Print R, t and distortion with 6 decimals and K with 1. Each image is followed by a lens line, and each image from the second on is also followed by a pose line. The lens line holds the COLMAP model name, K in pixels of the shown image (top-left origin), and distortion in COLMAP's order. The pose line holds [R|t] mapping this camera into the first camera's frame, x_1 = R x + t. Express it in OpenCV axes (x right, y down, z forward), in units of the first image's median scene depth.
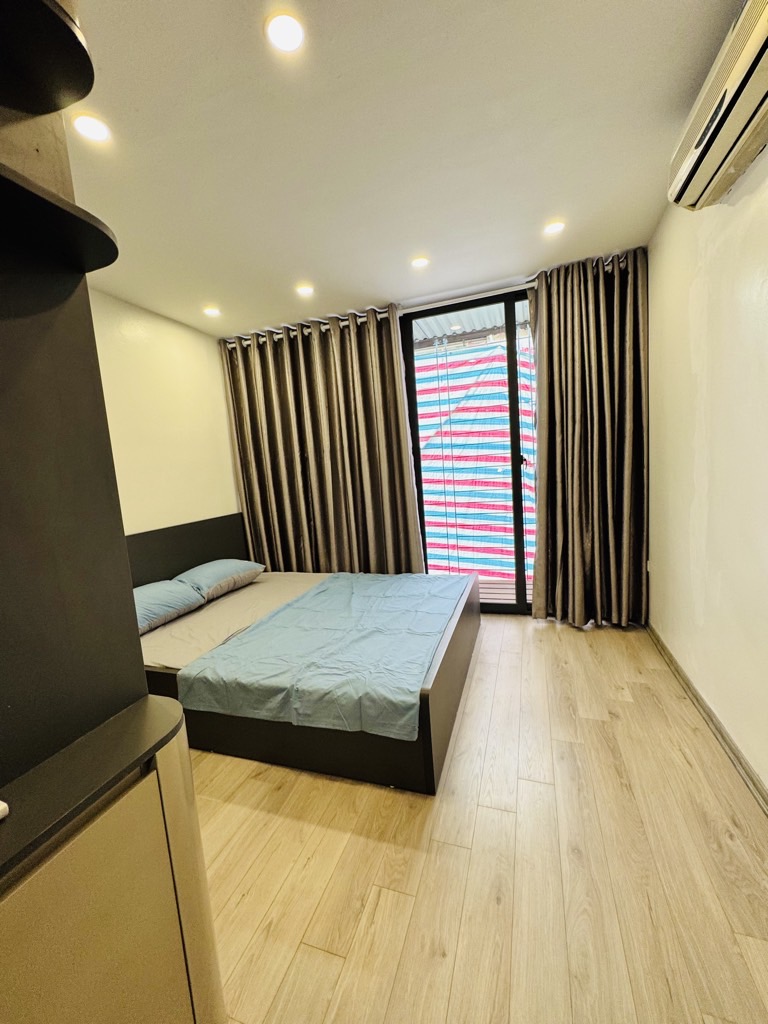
lens RADIAL K [[409.8, 0, 384.0], [0, 409.8, 512.0], [0, 0, 1]] dist [-0.006478, 0.001318]
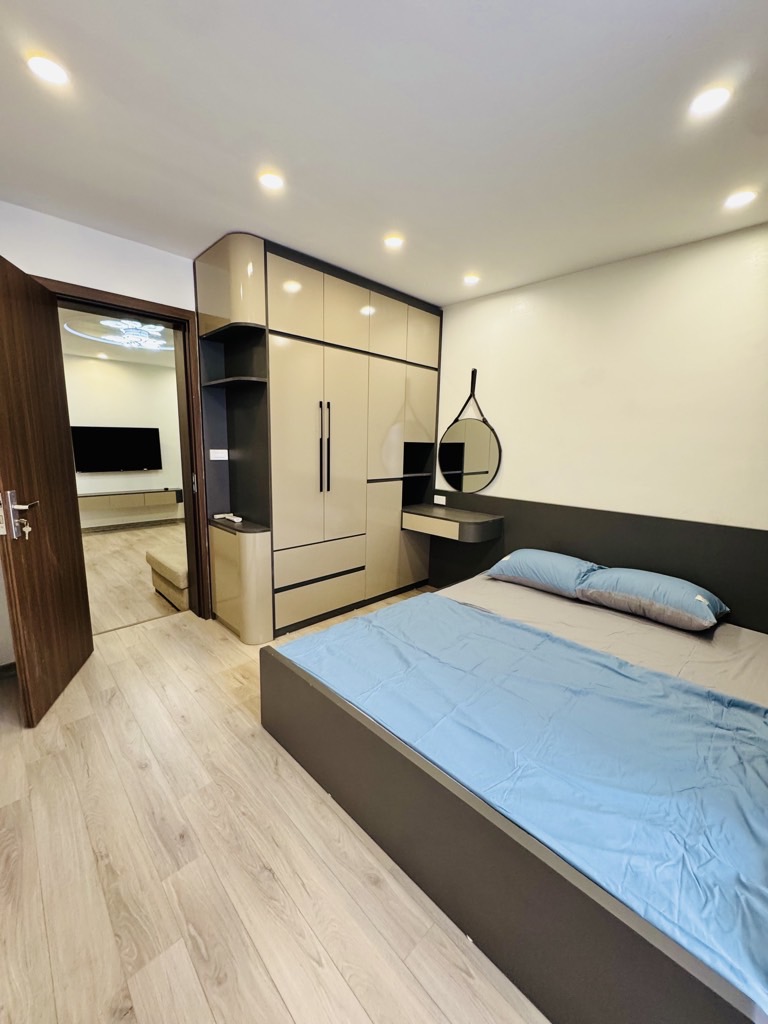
lens RADIAL K [[409.8, 0, 384.0], [0, 409.8, 512.0], [0, 0, 1]] dist [-0.006478, 0.001318]
pose [[-0.451765, 0.215028, -0.865835, 0.456547], [-0.088956, 0.954825, 0.283542, -0.163517], [0.887691, 0.205116, -0.412229, 0.868381]]
